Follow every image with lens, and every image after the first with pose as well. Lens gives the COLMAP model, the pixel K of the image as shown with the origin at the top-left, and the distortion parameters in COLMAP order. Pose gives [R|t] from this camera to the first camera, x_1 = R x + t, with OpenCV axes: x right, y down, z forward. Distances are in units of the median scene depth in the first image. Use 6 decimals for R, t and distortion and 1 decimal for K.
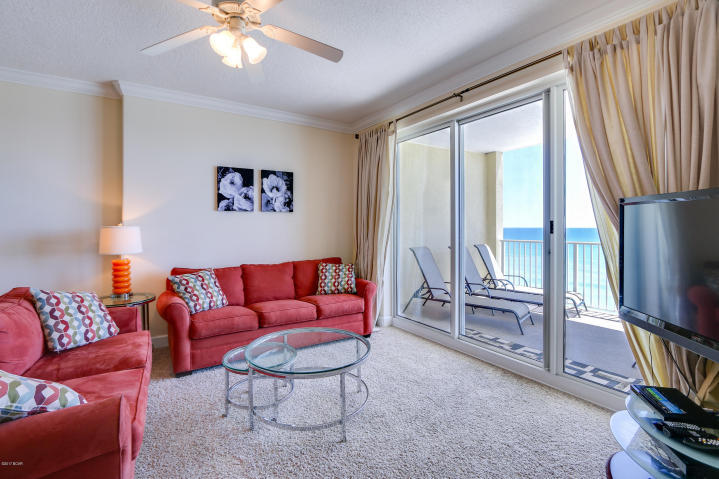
lens RADIAL K [[333.7, 0, 351.6], [0, 333.7, 230.6], [0, 0, 1]] dist [-0.022029, 0.004425]
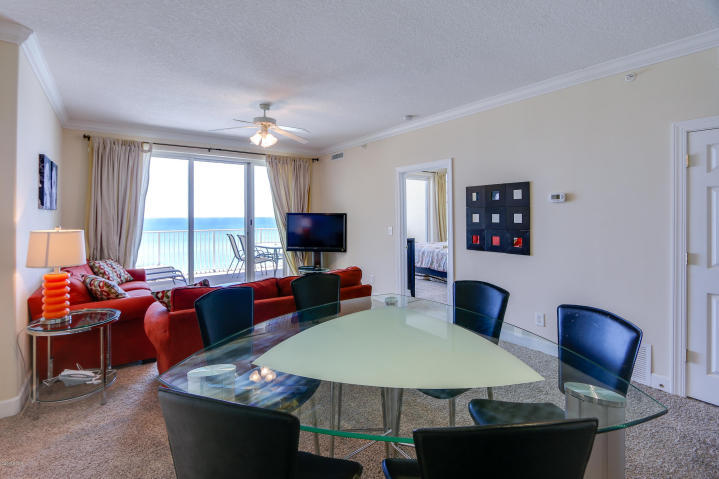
lens RADIAL K [[339.3, 0, 350.5], [0, 339.3, 213.3], [0, 0, 1]] dist [-0.015481, 0.000070]
pose [[-0.050856, 0.007923, 0.998675, -1.229595], [0.016905, 0.999832, -0.007072, -0.028184], [-0.998563, 0.016523, -0.050981, 0.279476]]
